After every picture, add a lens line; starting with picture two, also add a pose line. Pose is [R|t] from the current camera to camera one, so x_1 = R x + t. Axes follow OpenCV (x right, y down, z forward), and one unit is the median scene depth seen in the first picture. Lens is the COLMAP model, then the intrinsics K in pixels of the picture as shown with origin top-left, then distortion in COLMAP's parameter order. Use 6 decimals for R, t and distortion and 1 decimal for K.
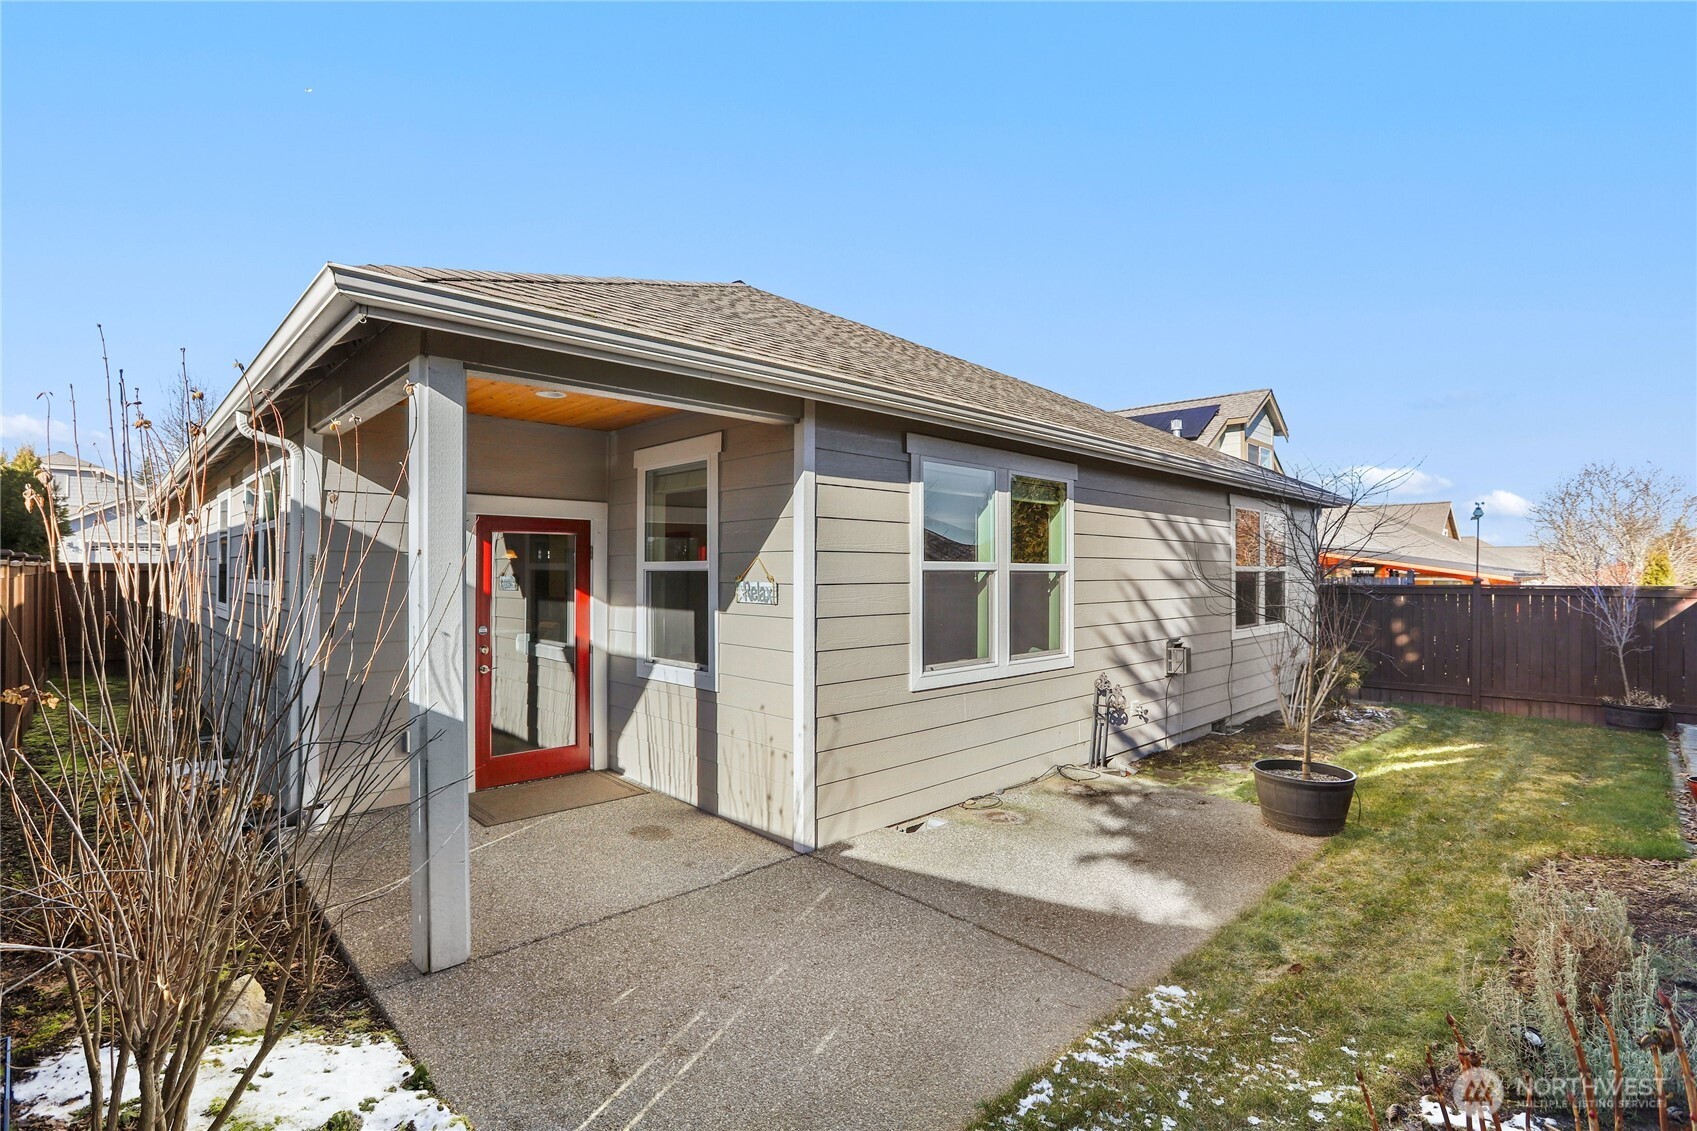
lens RADIAL K [[779.4, 0, 862.0], [0, 779.4, 575.8], [0, 0, 1]] dist [-0.000821, 0.001801]
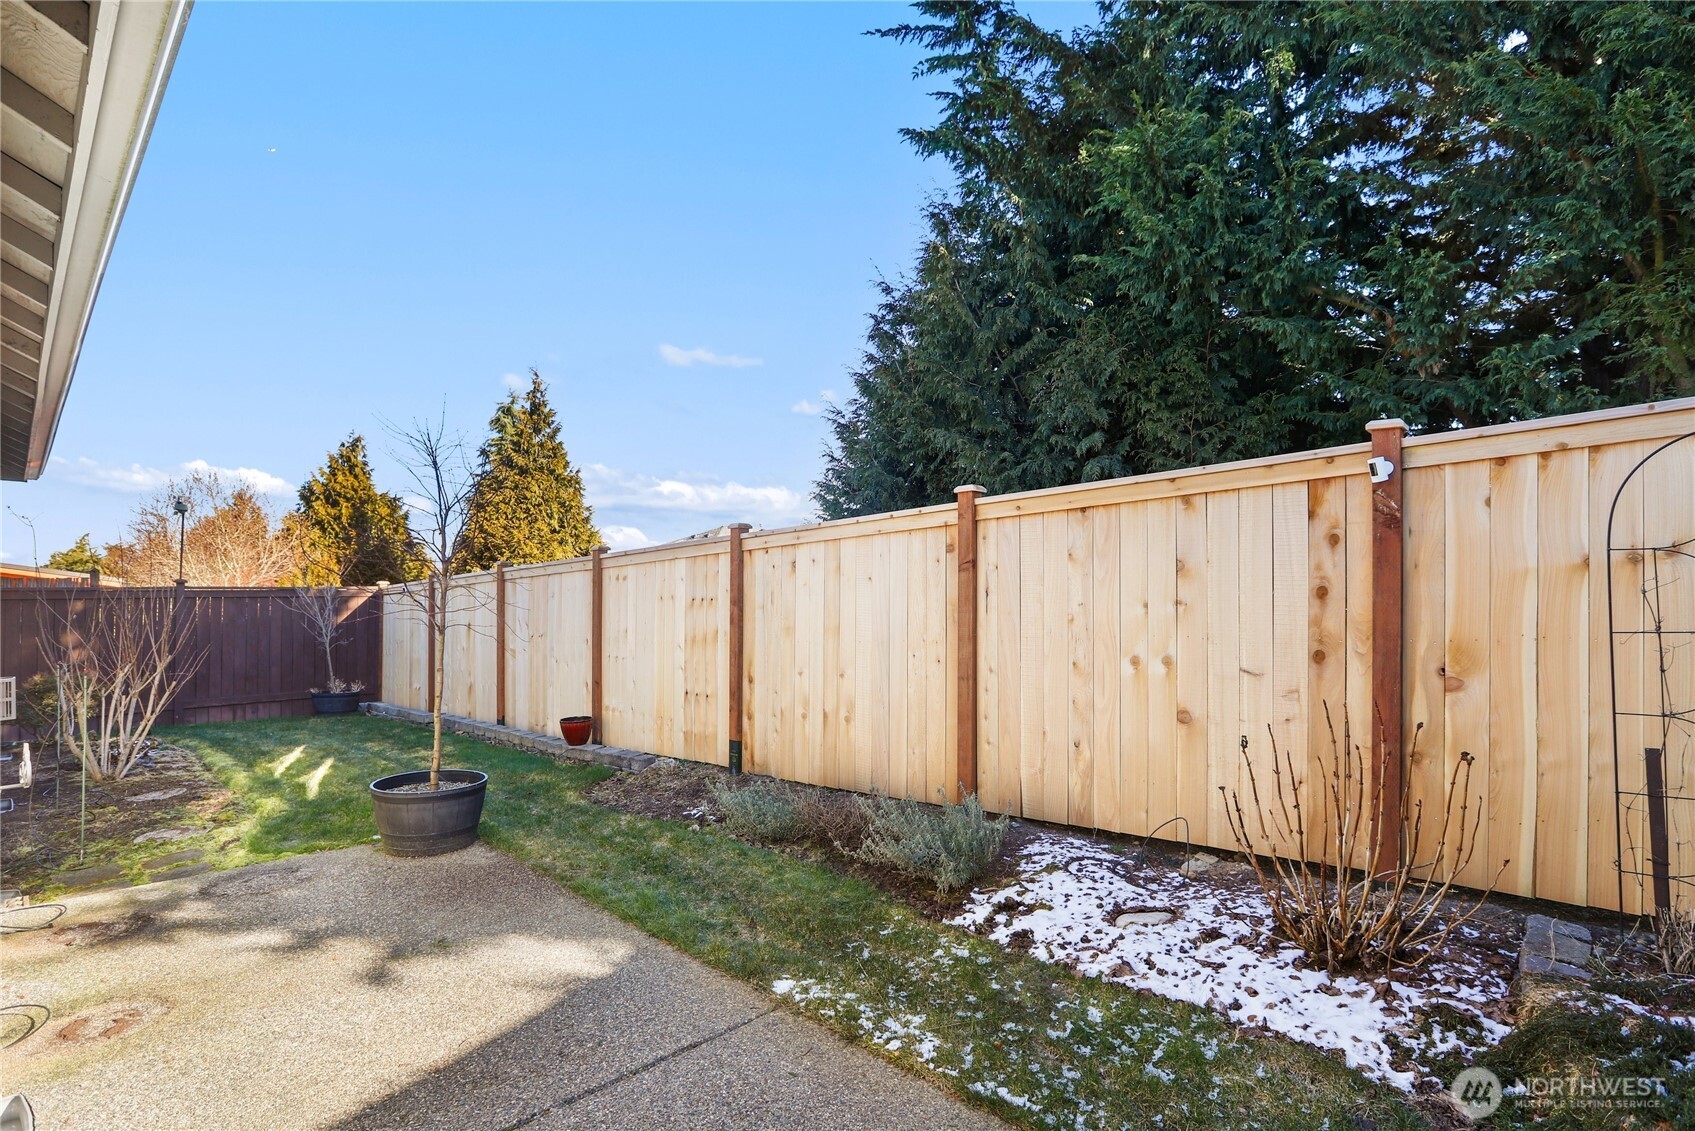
lens RADIAL K [[778.4, 0, 865.6], [0, 778.4, 571.2], [0, 0, 1]] dist [-0.000821, 0.001801]
pose [[-0.002636, 0.027579, 0.999616, -0.291840], [-0.005399, 0.999605, -0.027593, 0.035420], [-0.999982, -0.005469, -0.002486, 0.488762]]
